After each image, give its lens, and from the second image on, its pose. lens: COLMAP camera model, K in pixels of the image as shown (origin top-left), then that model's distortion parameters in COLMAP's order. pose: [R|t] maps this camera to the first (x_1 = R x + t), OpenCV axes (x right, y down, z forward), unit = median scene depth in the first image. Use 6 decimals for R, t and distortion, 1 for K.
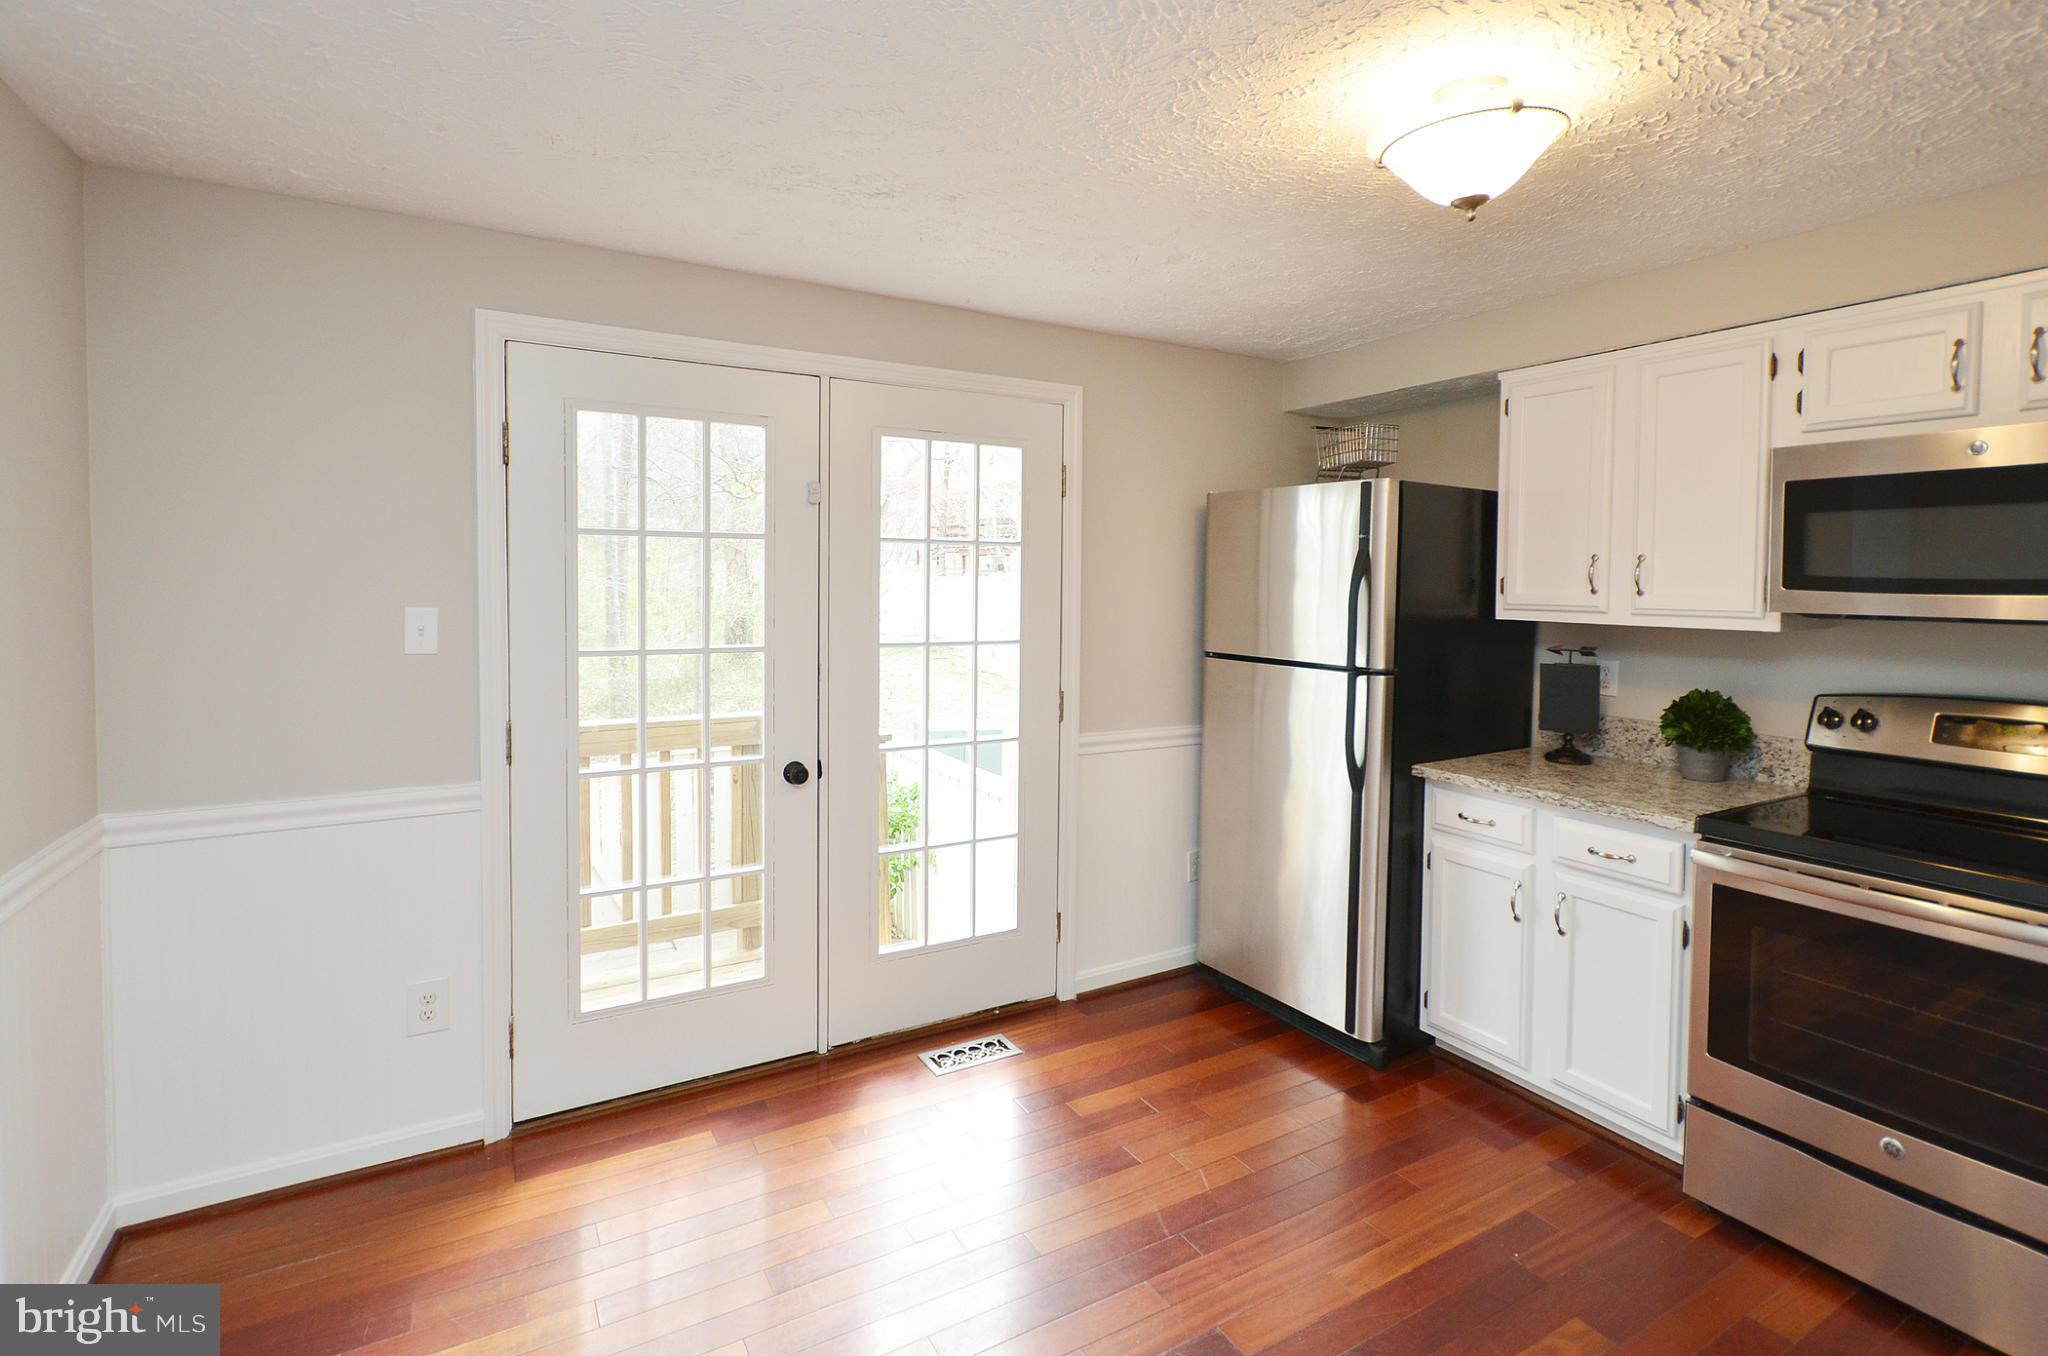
lens RADIAL K [[976.7, 0, 1029.6], [0, 976.7, 607.8], [0, 0, 1]] dist [-0.000730, 0.000061]
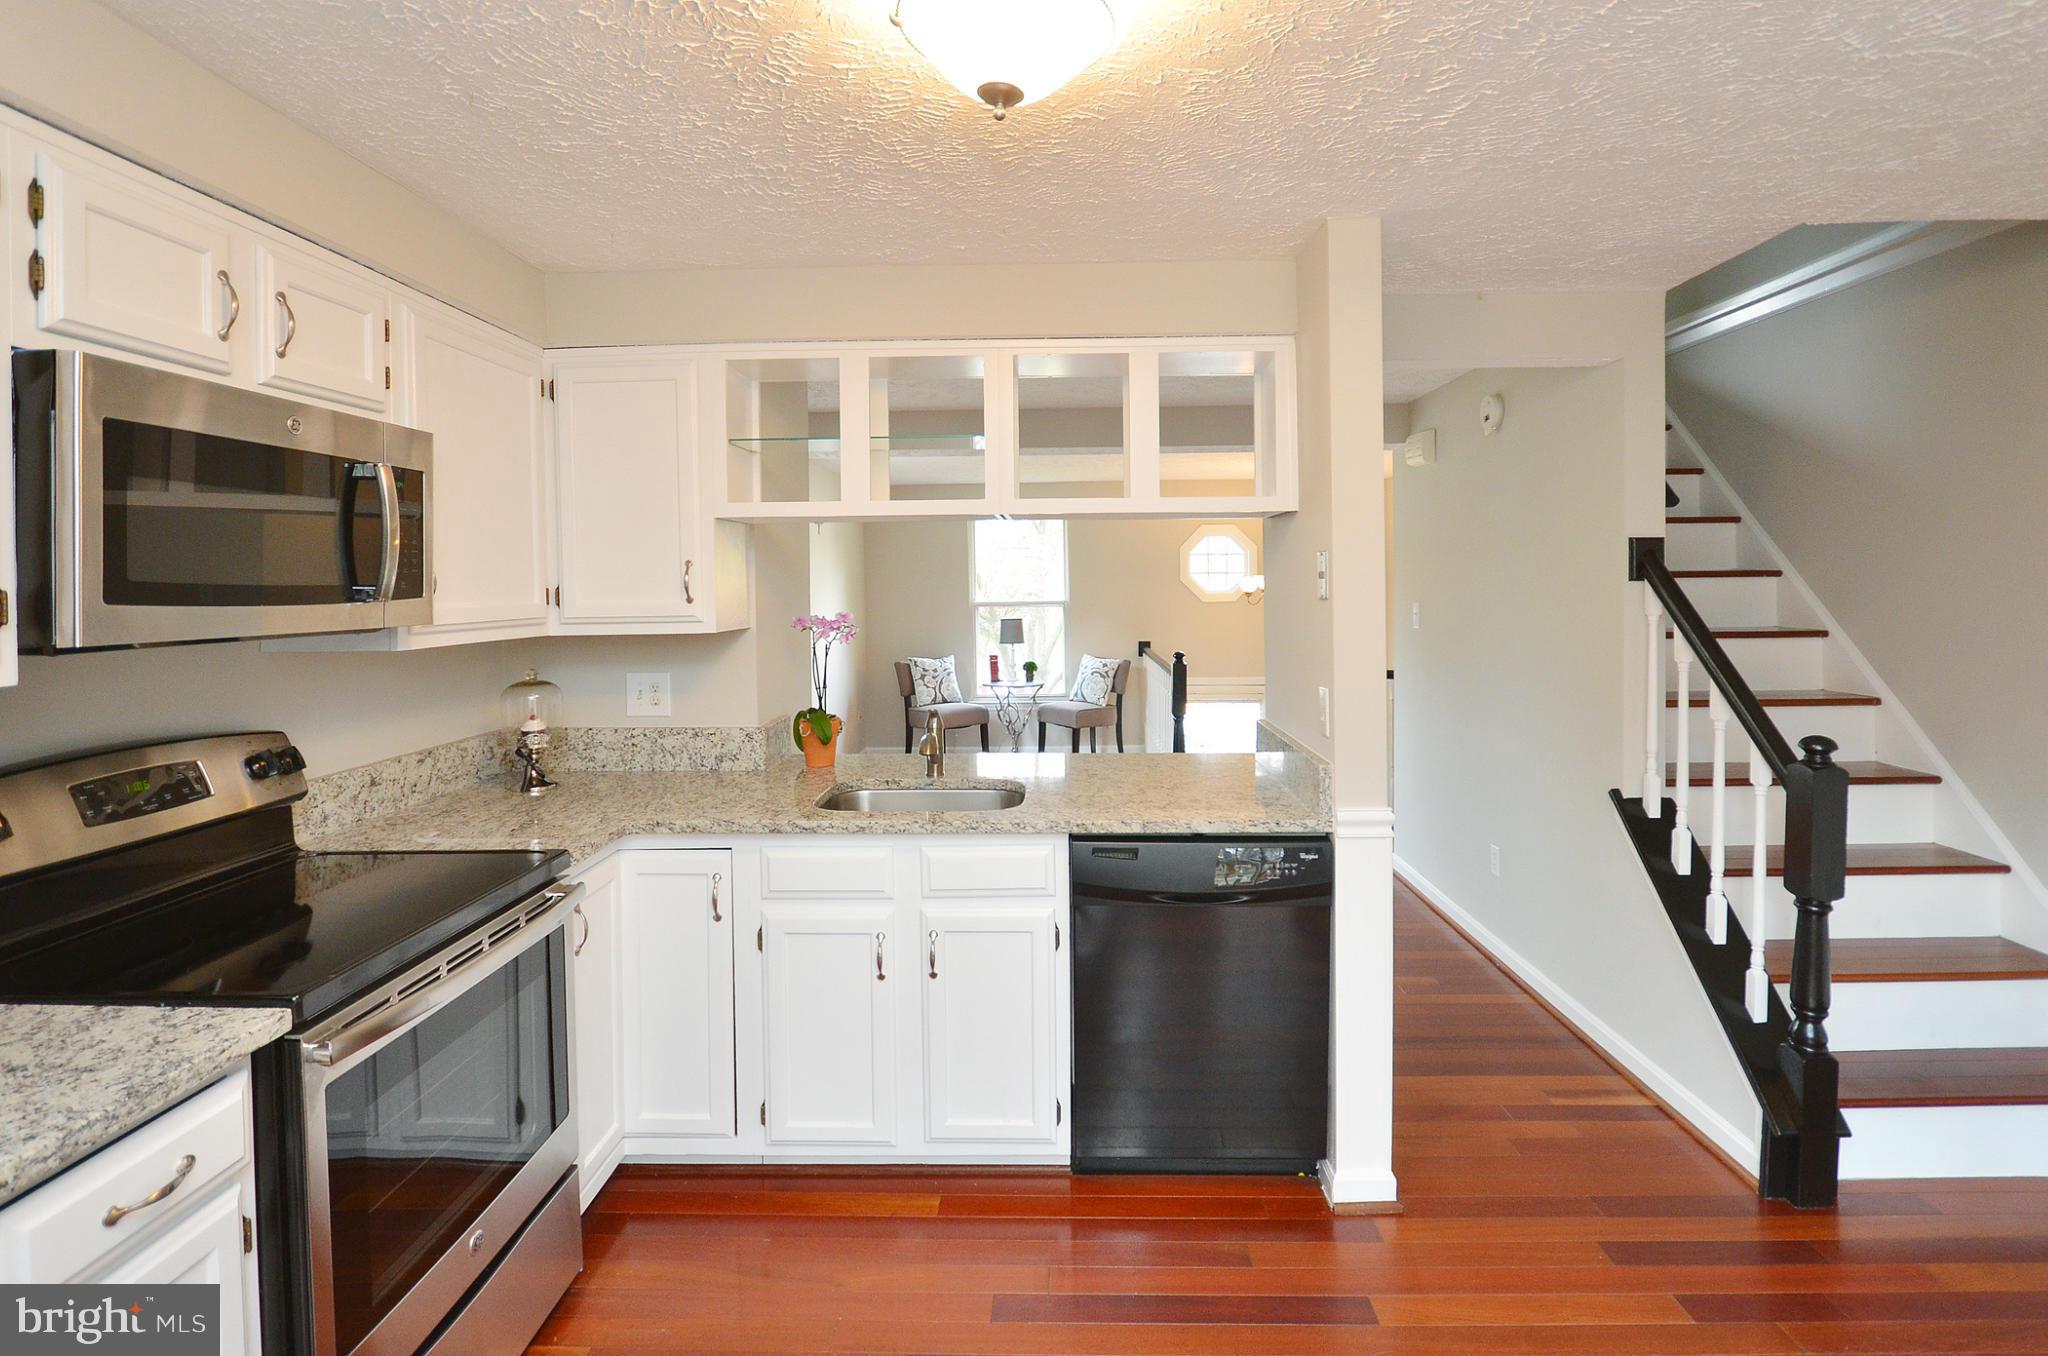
lens RADIAL K [[1001.1, 0, 1036.6], [0, 1001.1, 602.3], [0, 0, 1]] dist [-0.016802, 0.000736]
pose [[-0.852159, -0.009486, 0.523196, 0.005142], [0.018065, 0.998706, 0.047531, -0.033668], [-0.522971, 0.049955, -0.850886, 1.064579]]
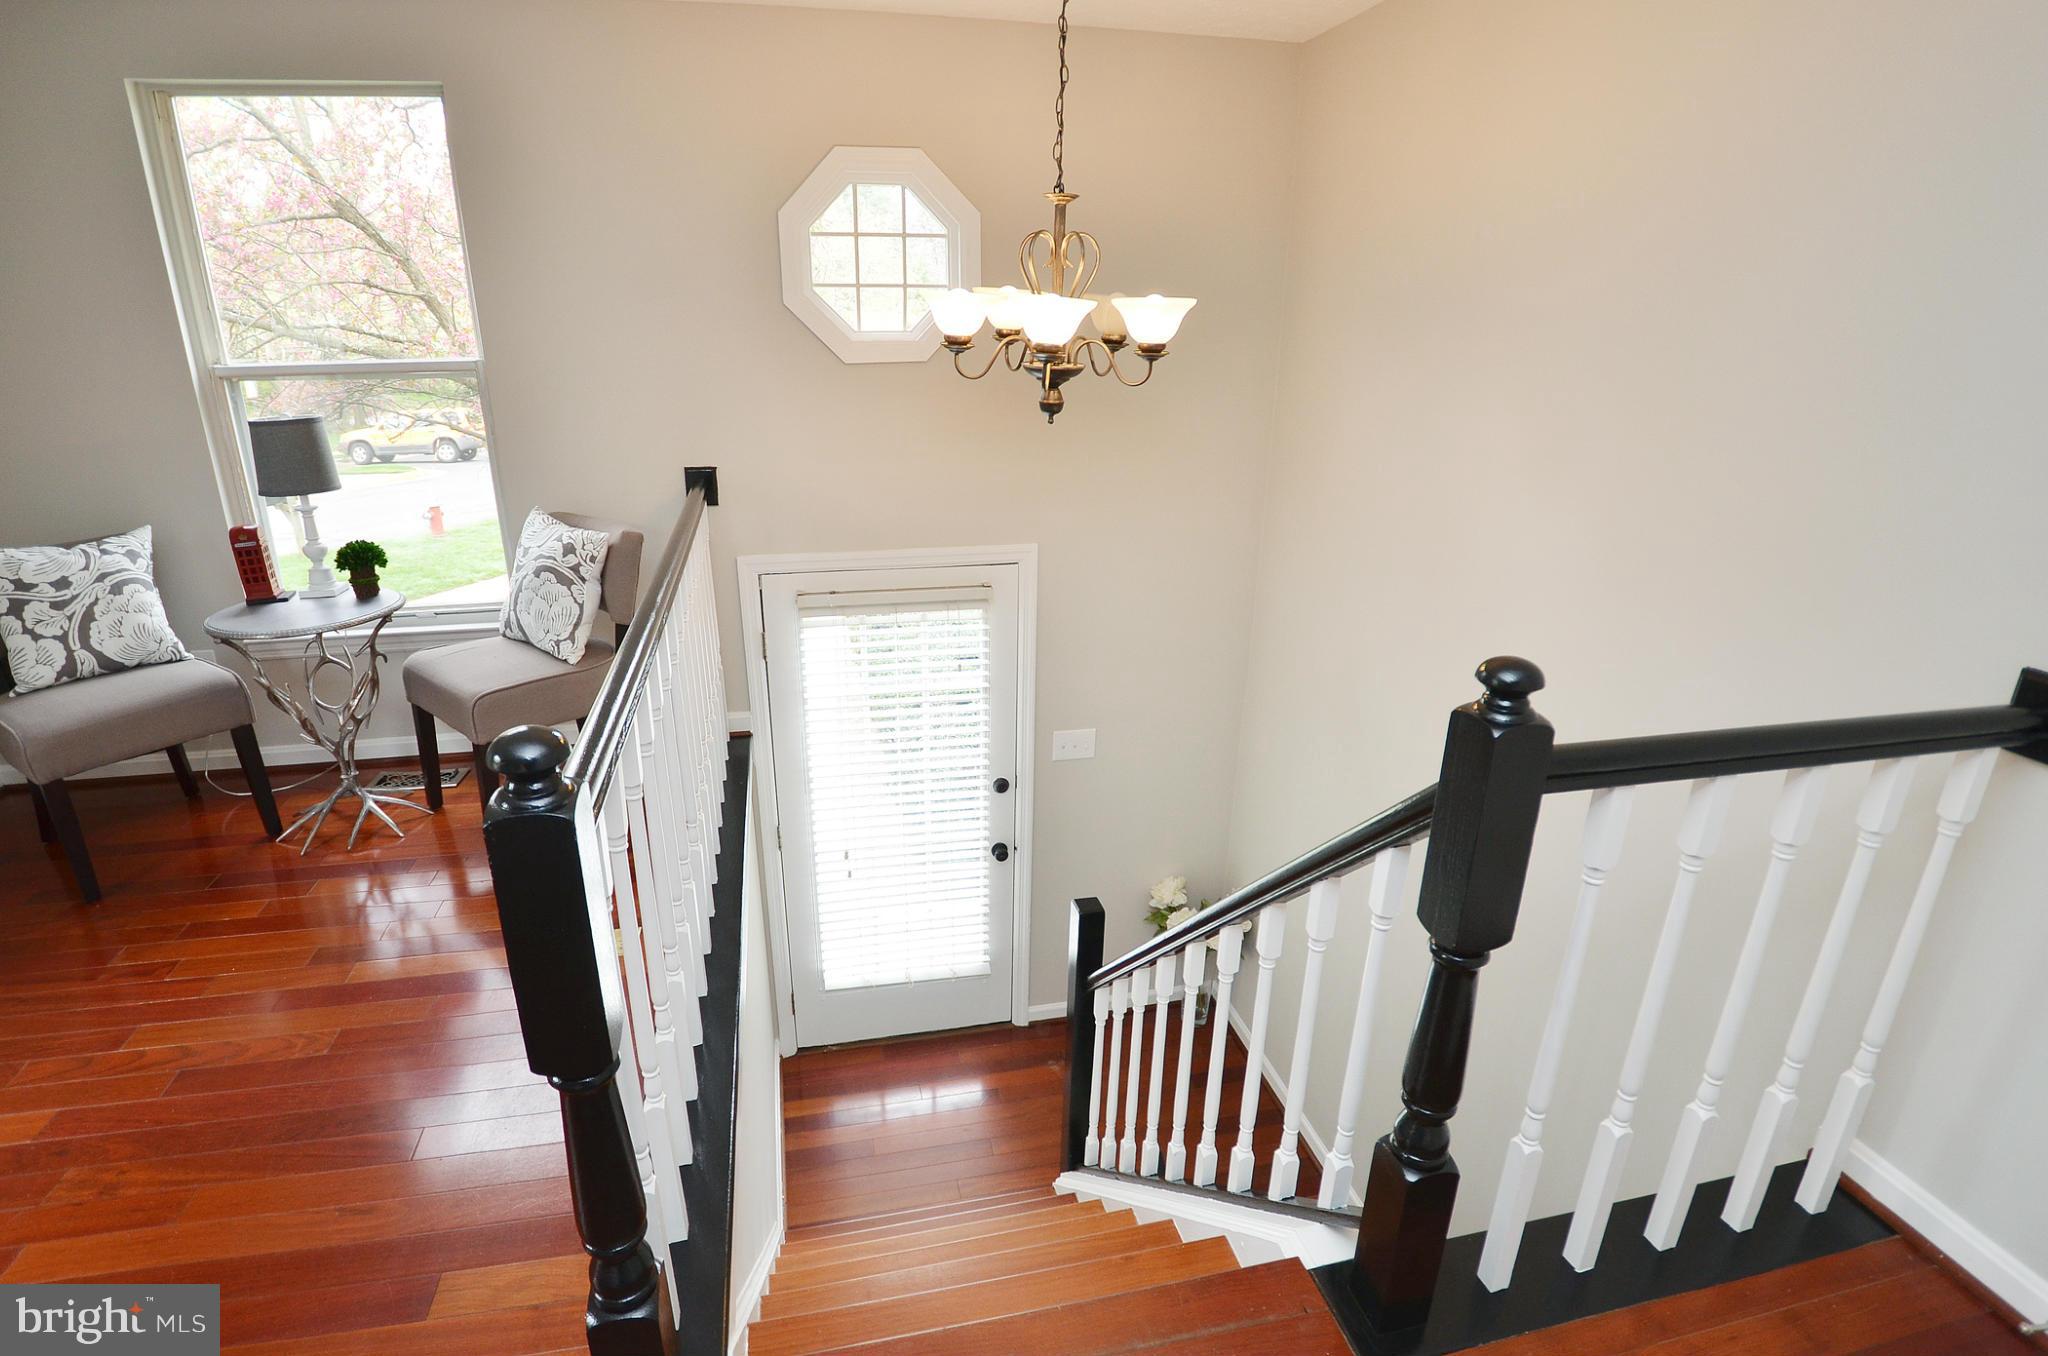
lens RADIAL K [[982.0, 0, 988.6], [0, 982.0, 670.2], [0, 0, 1]] dist [-0.042560, 0.000792]
pose [[-0.949494, -0.114284, 0.292233, 0.629357], [-0.000035, 0.931355, 0.364112, 0.037919], [-0.313785, 0.345712, -0.884320, -0.706698]]
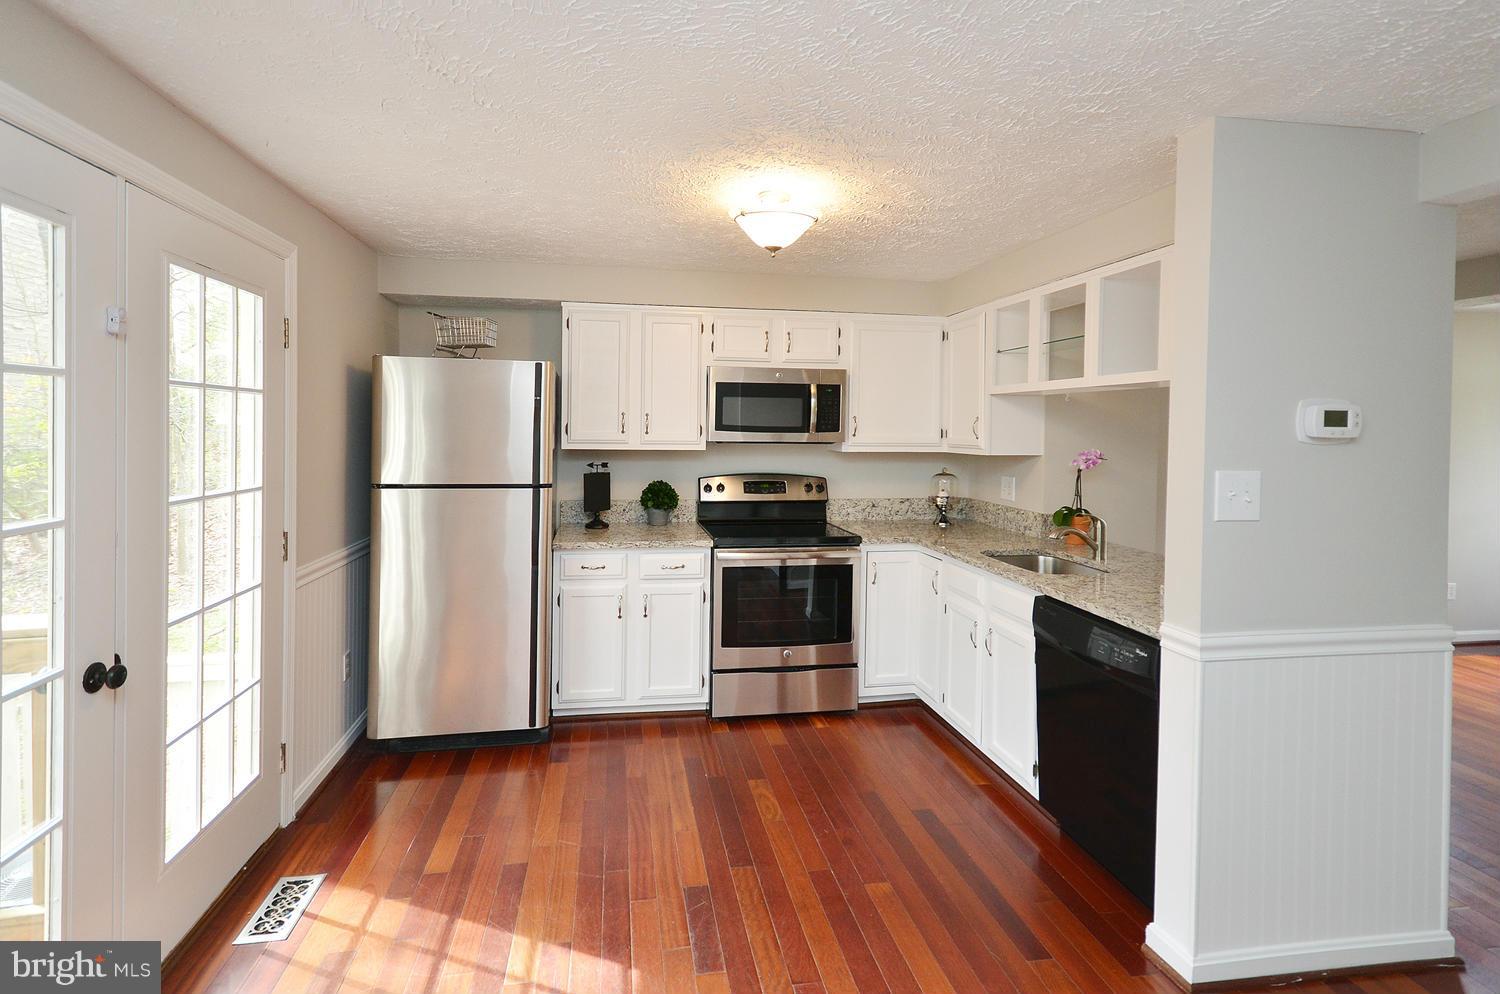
lens RADIAL K [[702.0, 0, 721.0], [0, 702.0, 431.8], [0, 0, 1]] dist [0.001989, 0.000543]
pose [[0.369452, -0.012368, 0.929168, -0.620045], [0.019758, 0.999790, 0.005452, -0.022058], [-0.929040, 0.016344, 0.369619, 0.352352]]
